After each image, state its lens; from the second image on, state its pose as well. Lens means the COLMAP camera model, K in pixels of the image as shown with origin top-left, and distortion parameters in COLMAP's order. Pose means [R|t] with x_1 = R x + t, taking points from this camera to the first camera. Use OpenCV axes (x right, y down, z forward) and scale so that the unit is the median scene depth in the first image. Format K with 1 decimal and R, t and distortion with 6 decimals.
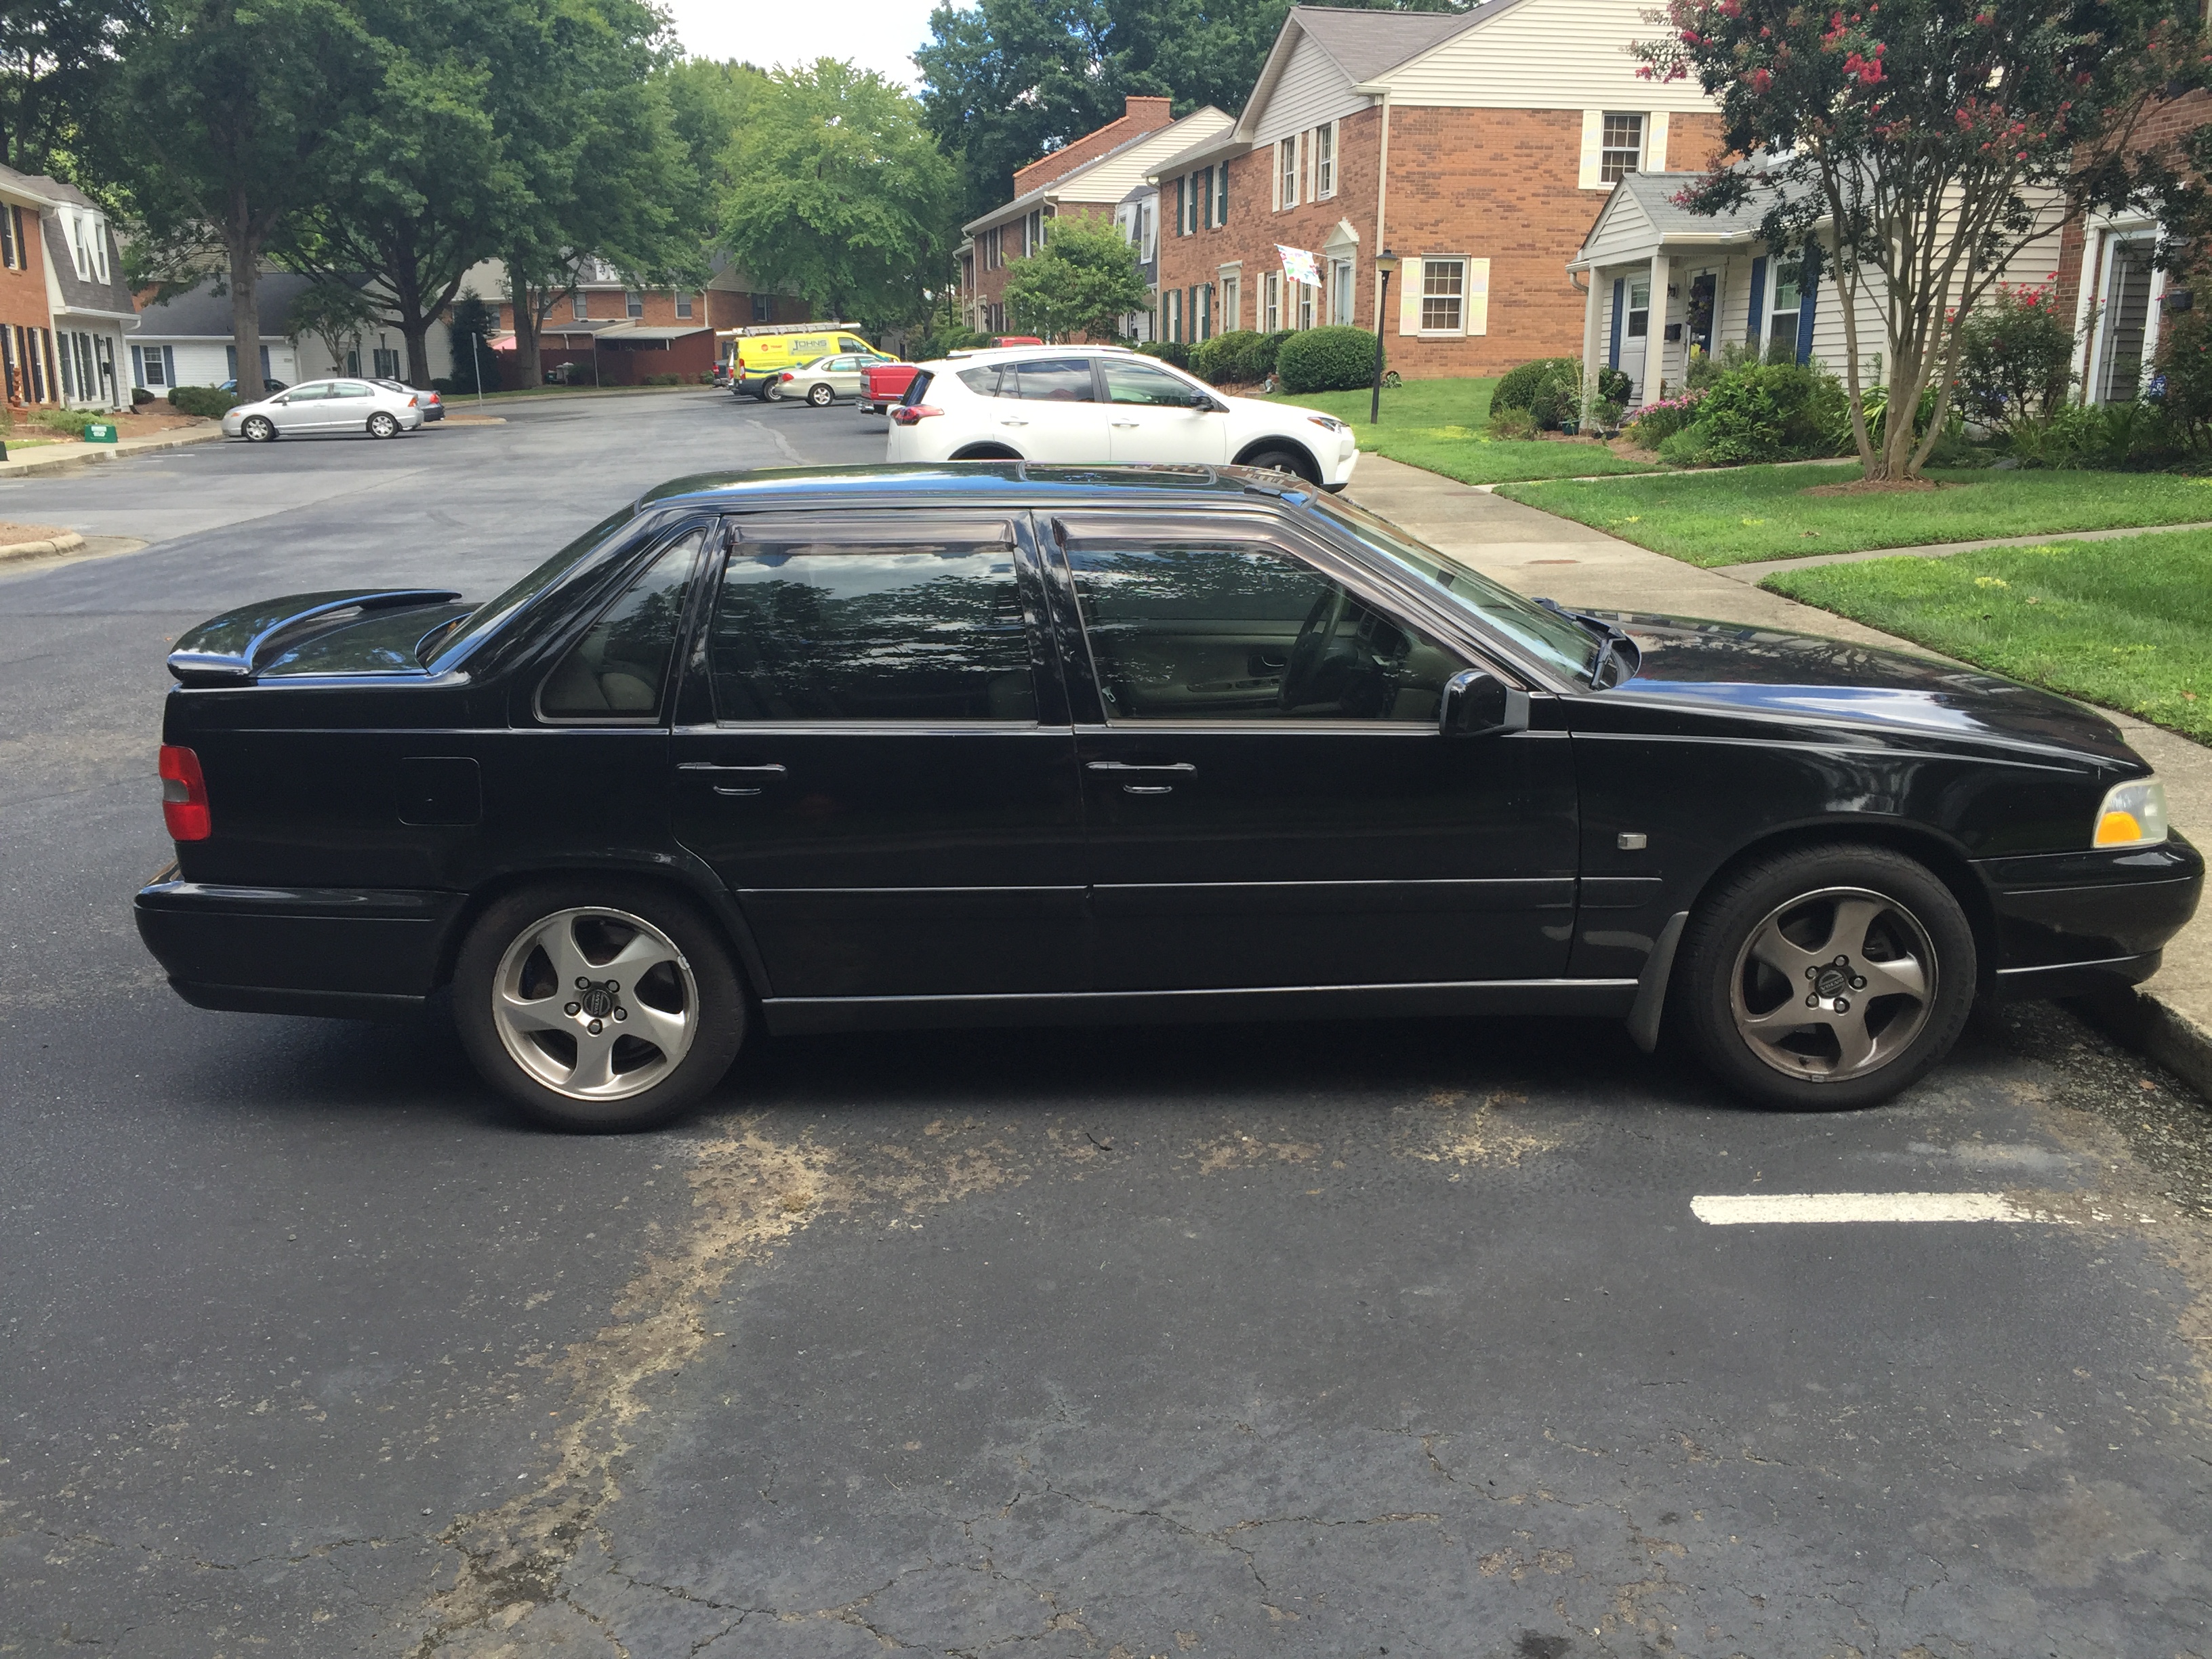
lens RADIAL K [[1912.2, 0, 1101.8], [0, 1912.2, 817.4], [0, 0, 1]] dist [0.083116, -0.109912]
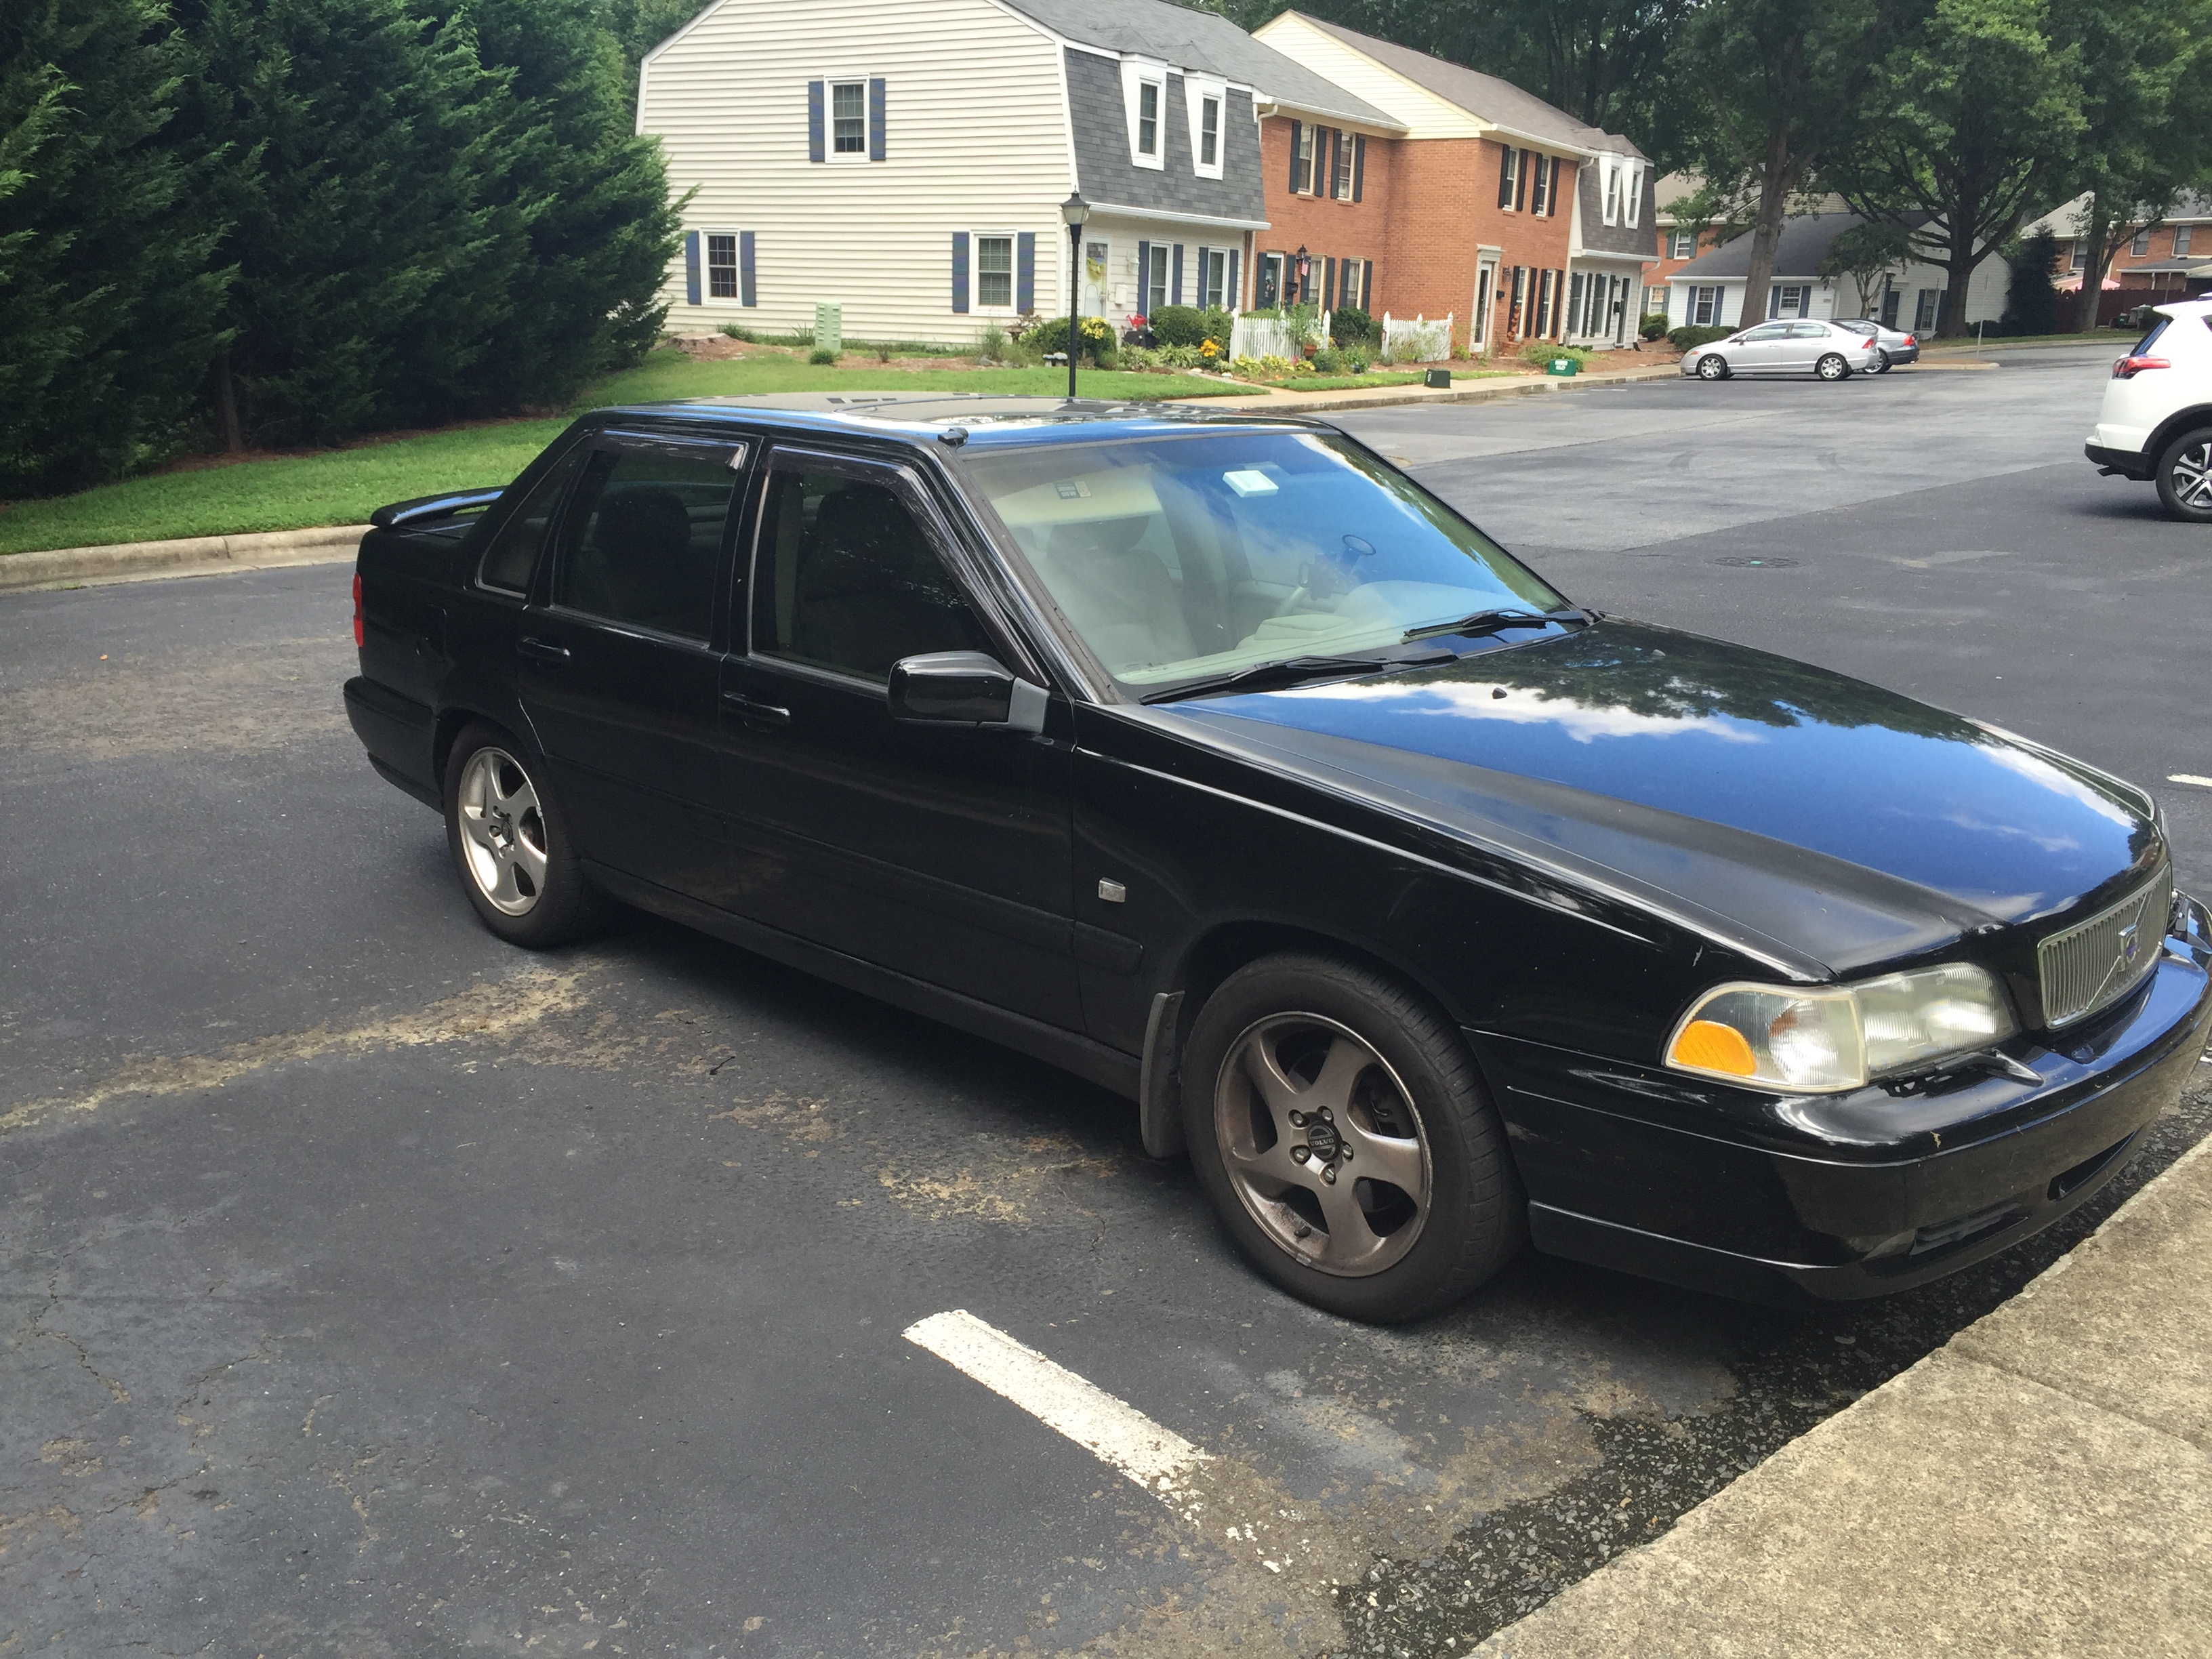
lens RADIAL K [[1912.2, 0, 1101.8], [0, 1912.2, 817.4], [0, 0, 1]] dist [0.083116, -0.109912]
pose [[0.700934, 0.198426, -0.685068, 0.090213], [-0.178905, 0.978727, 0.100434, -0.010819], [0.690424, 0.052164, 0.721522, 0.044634]]
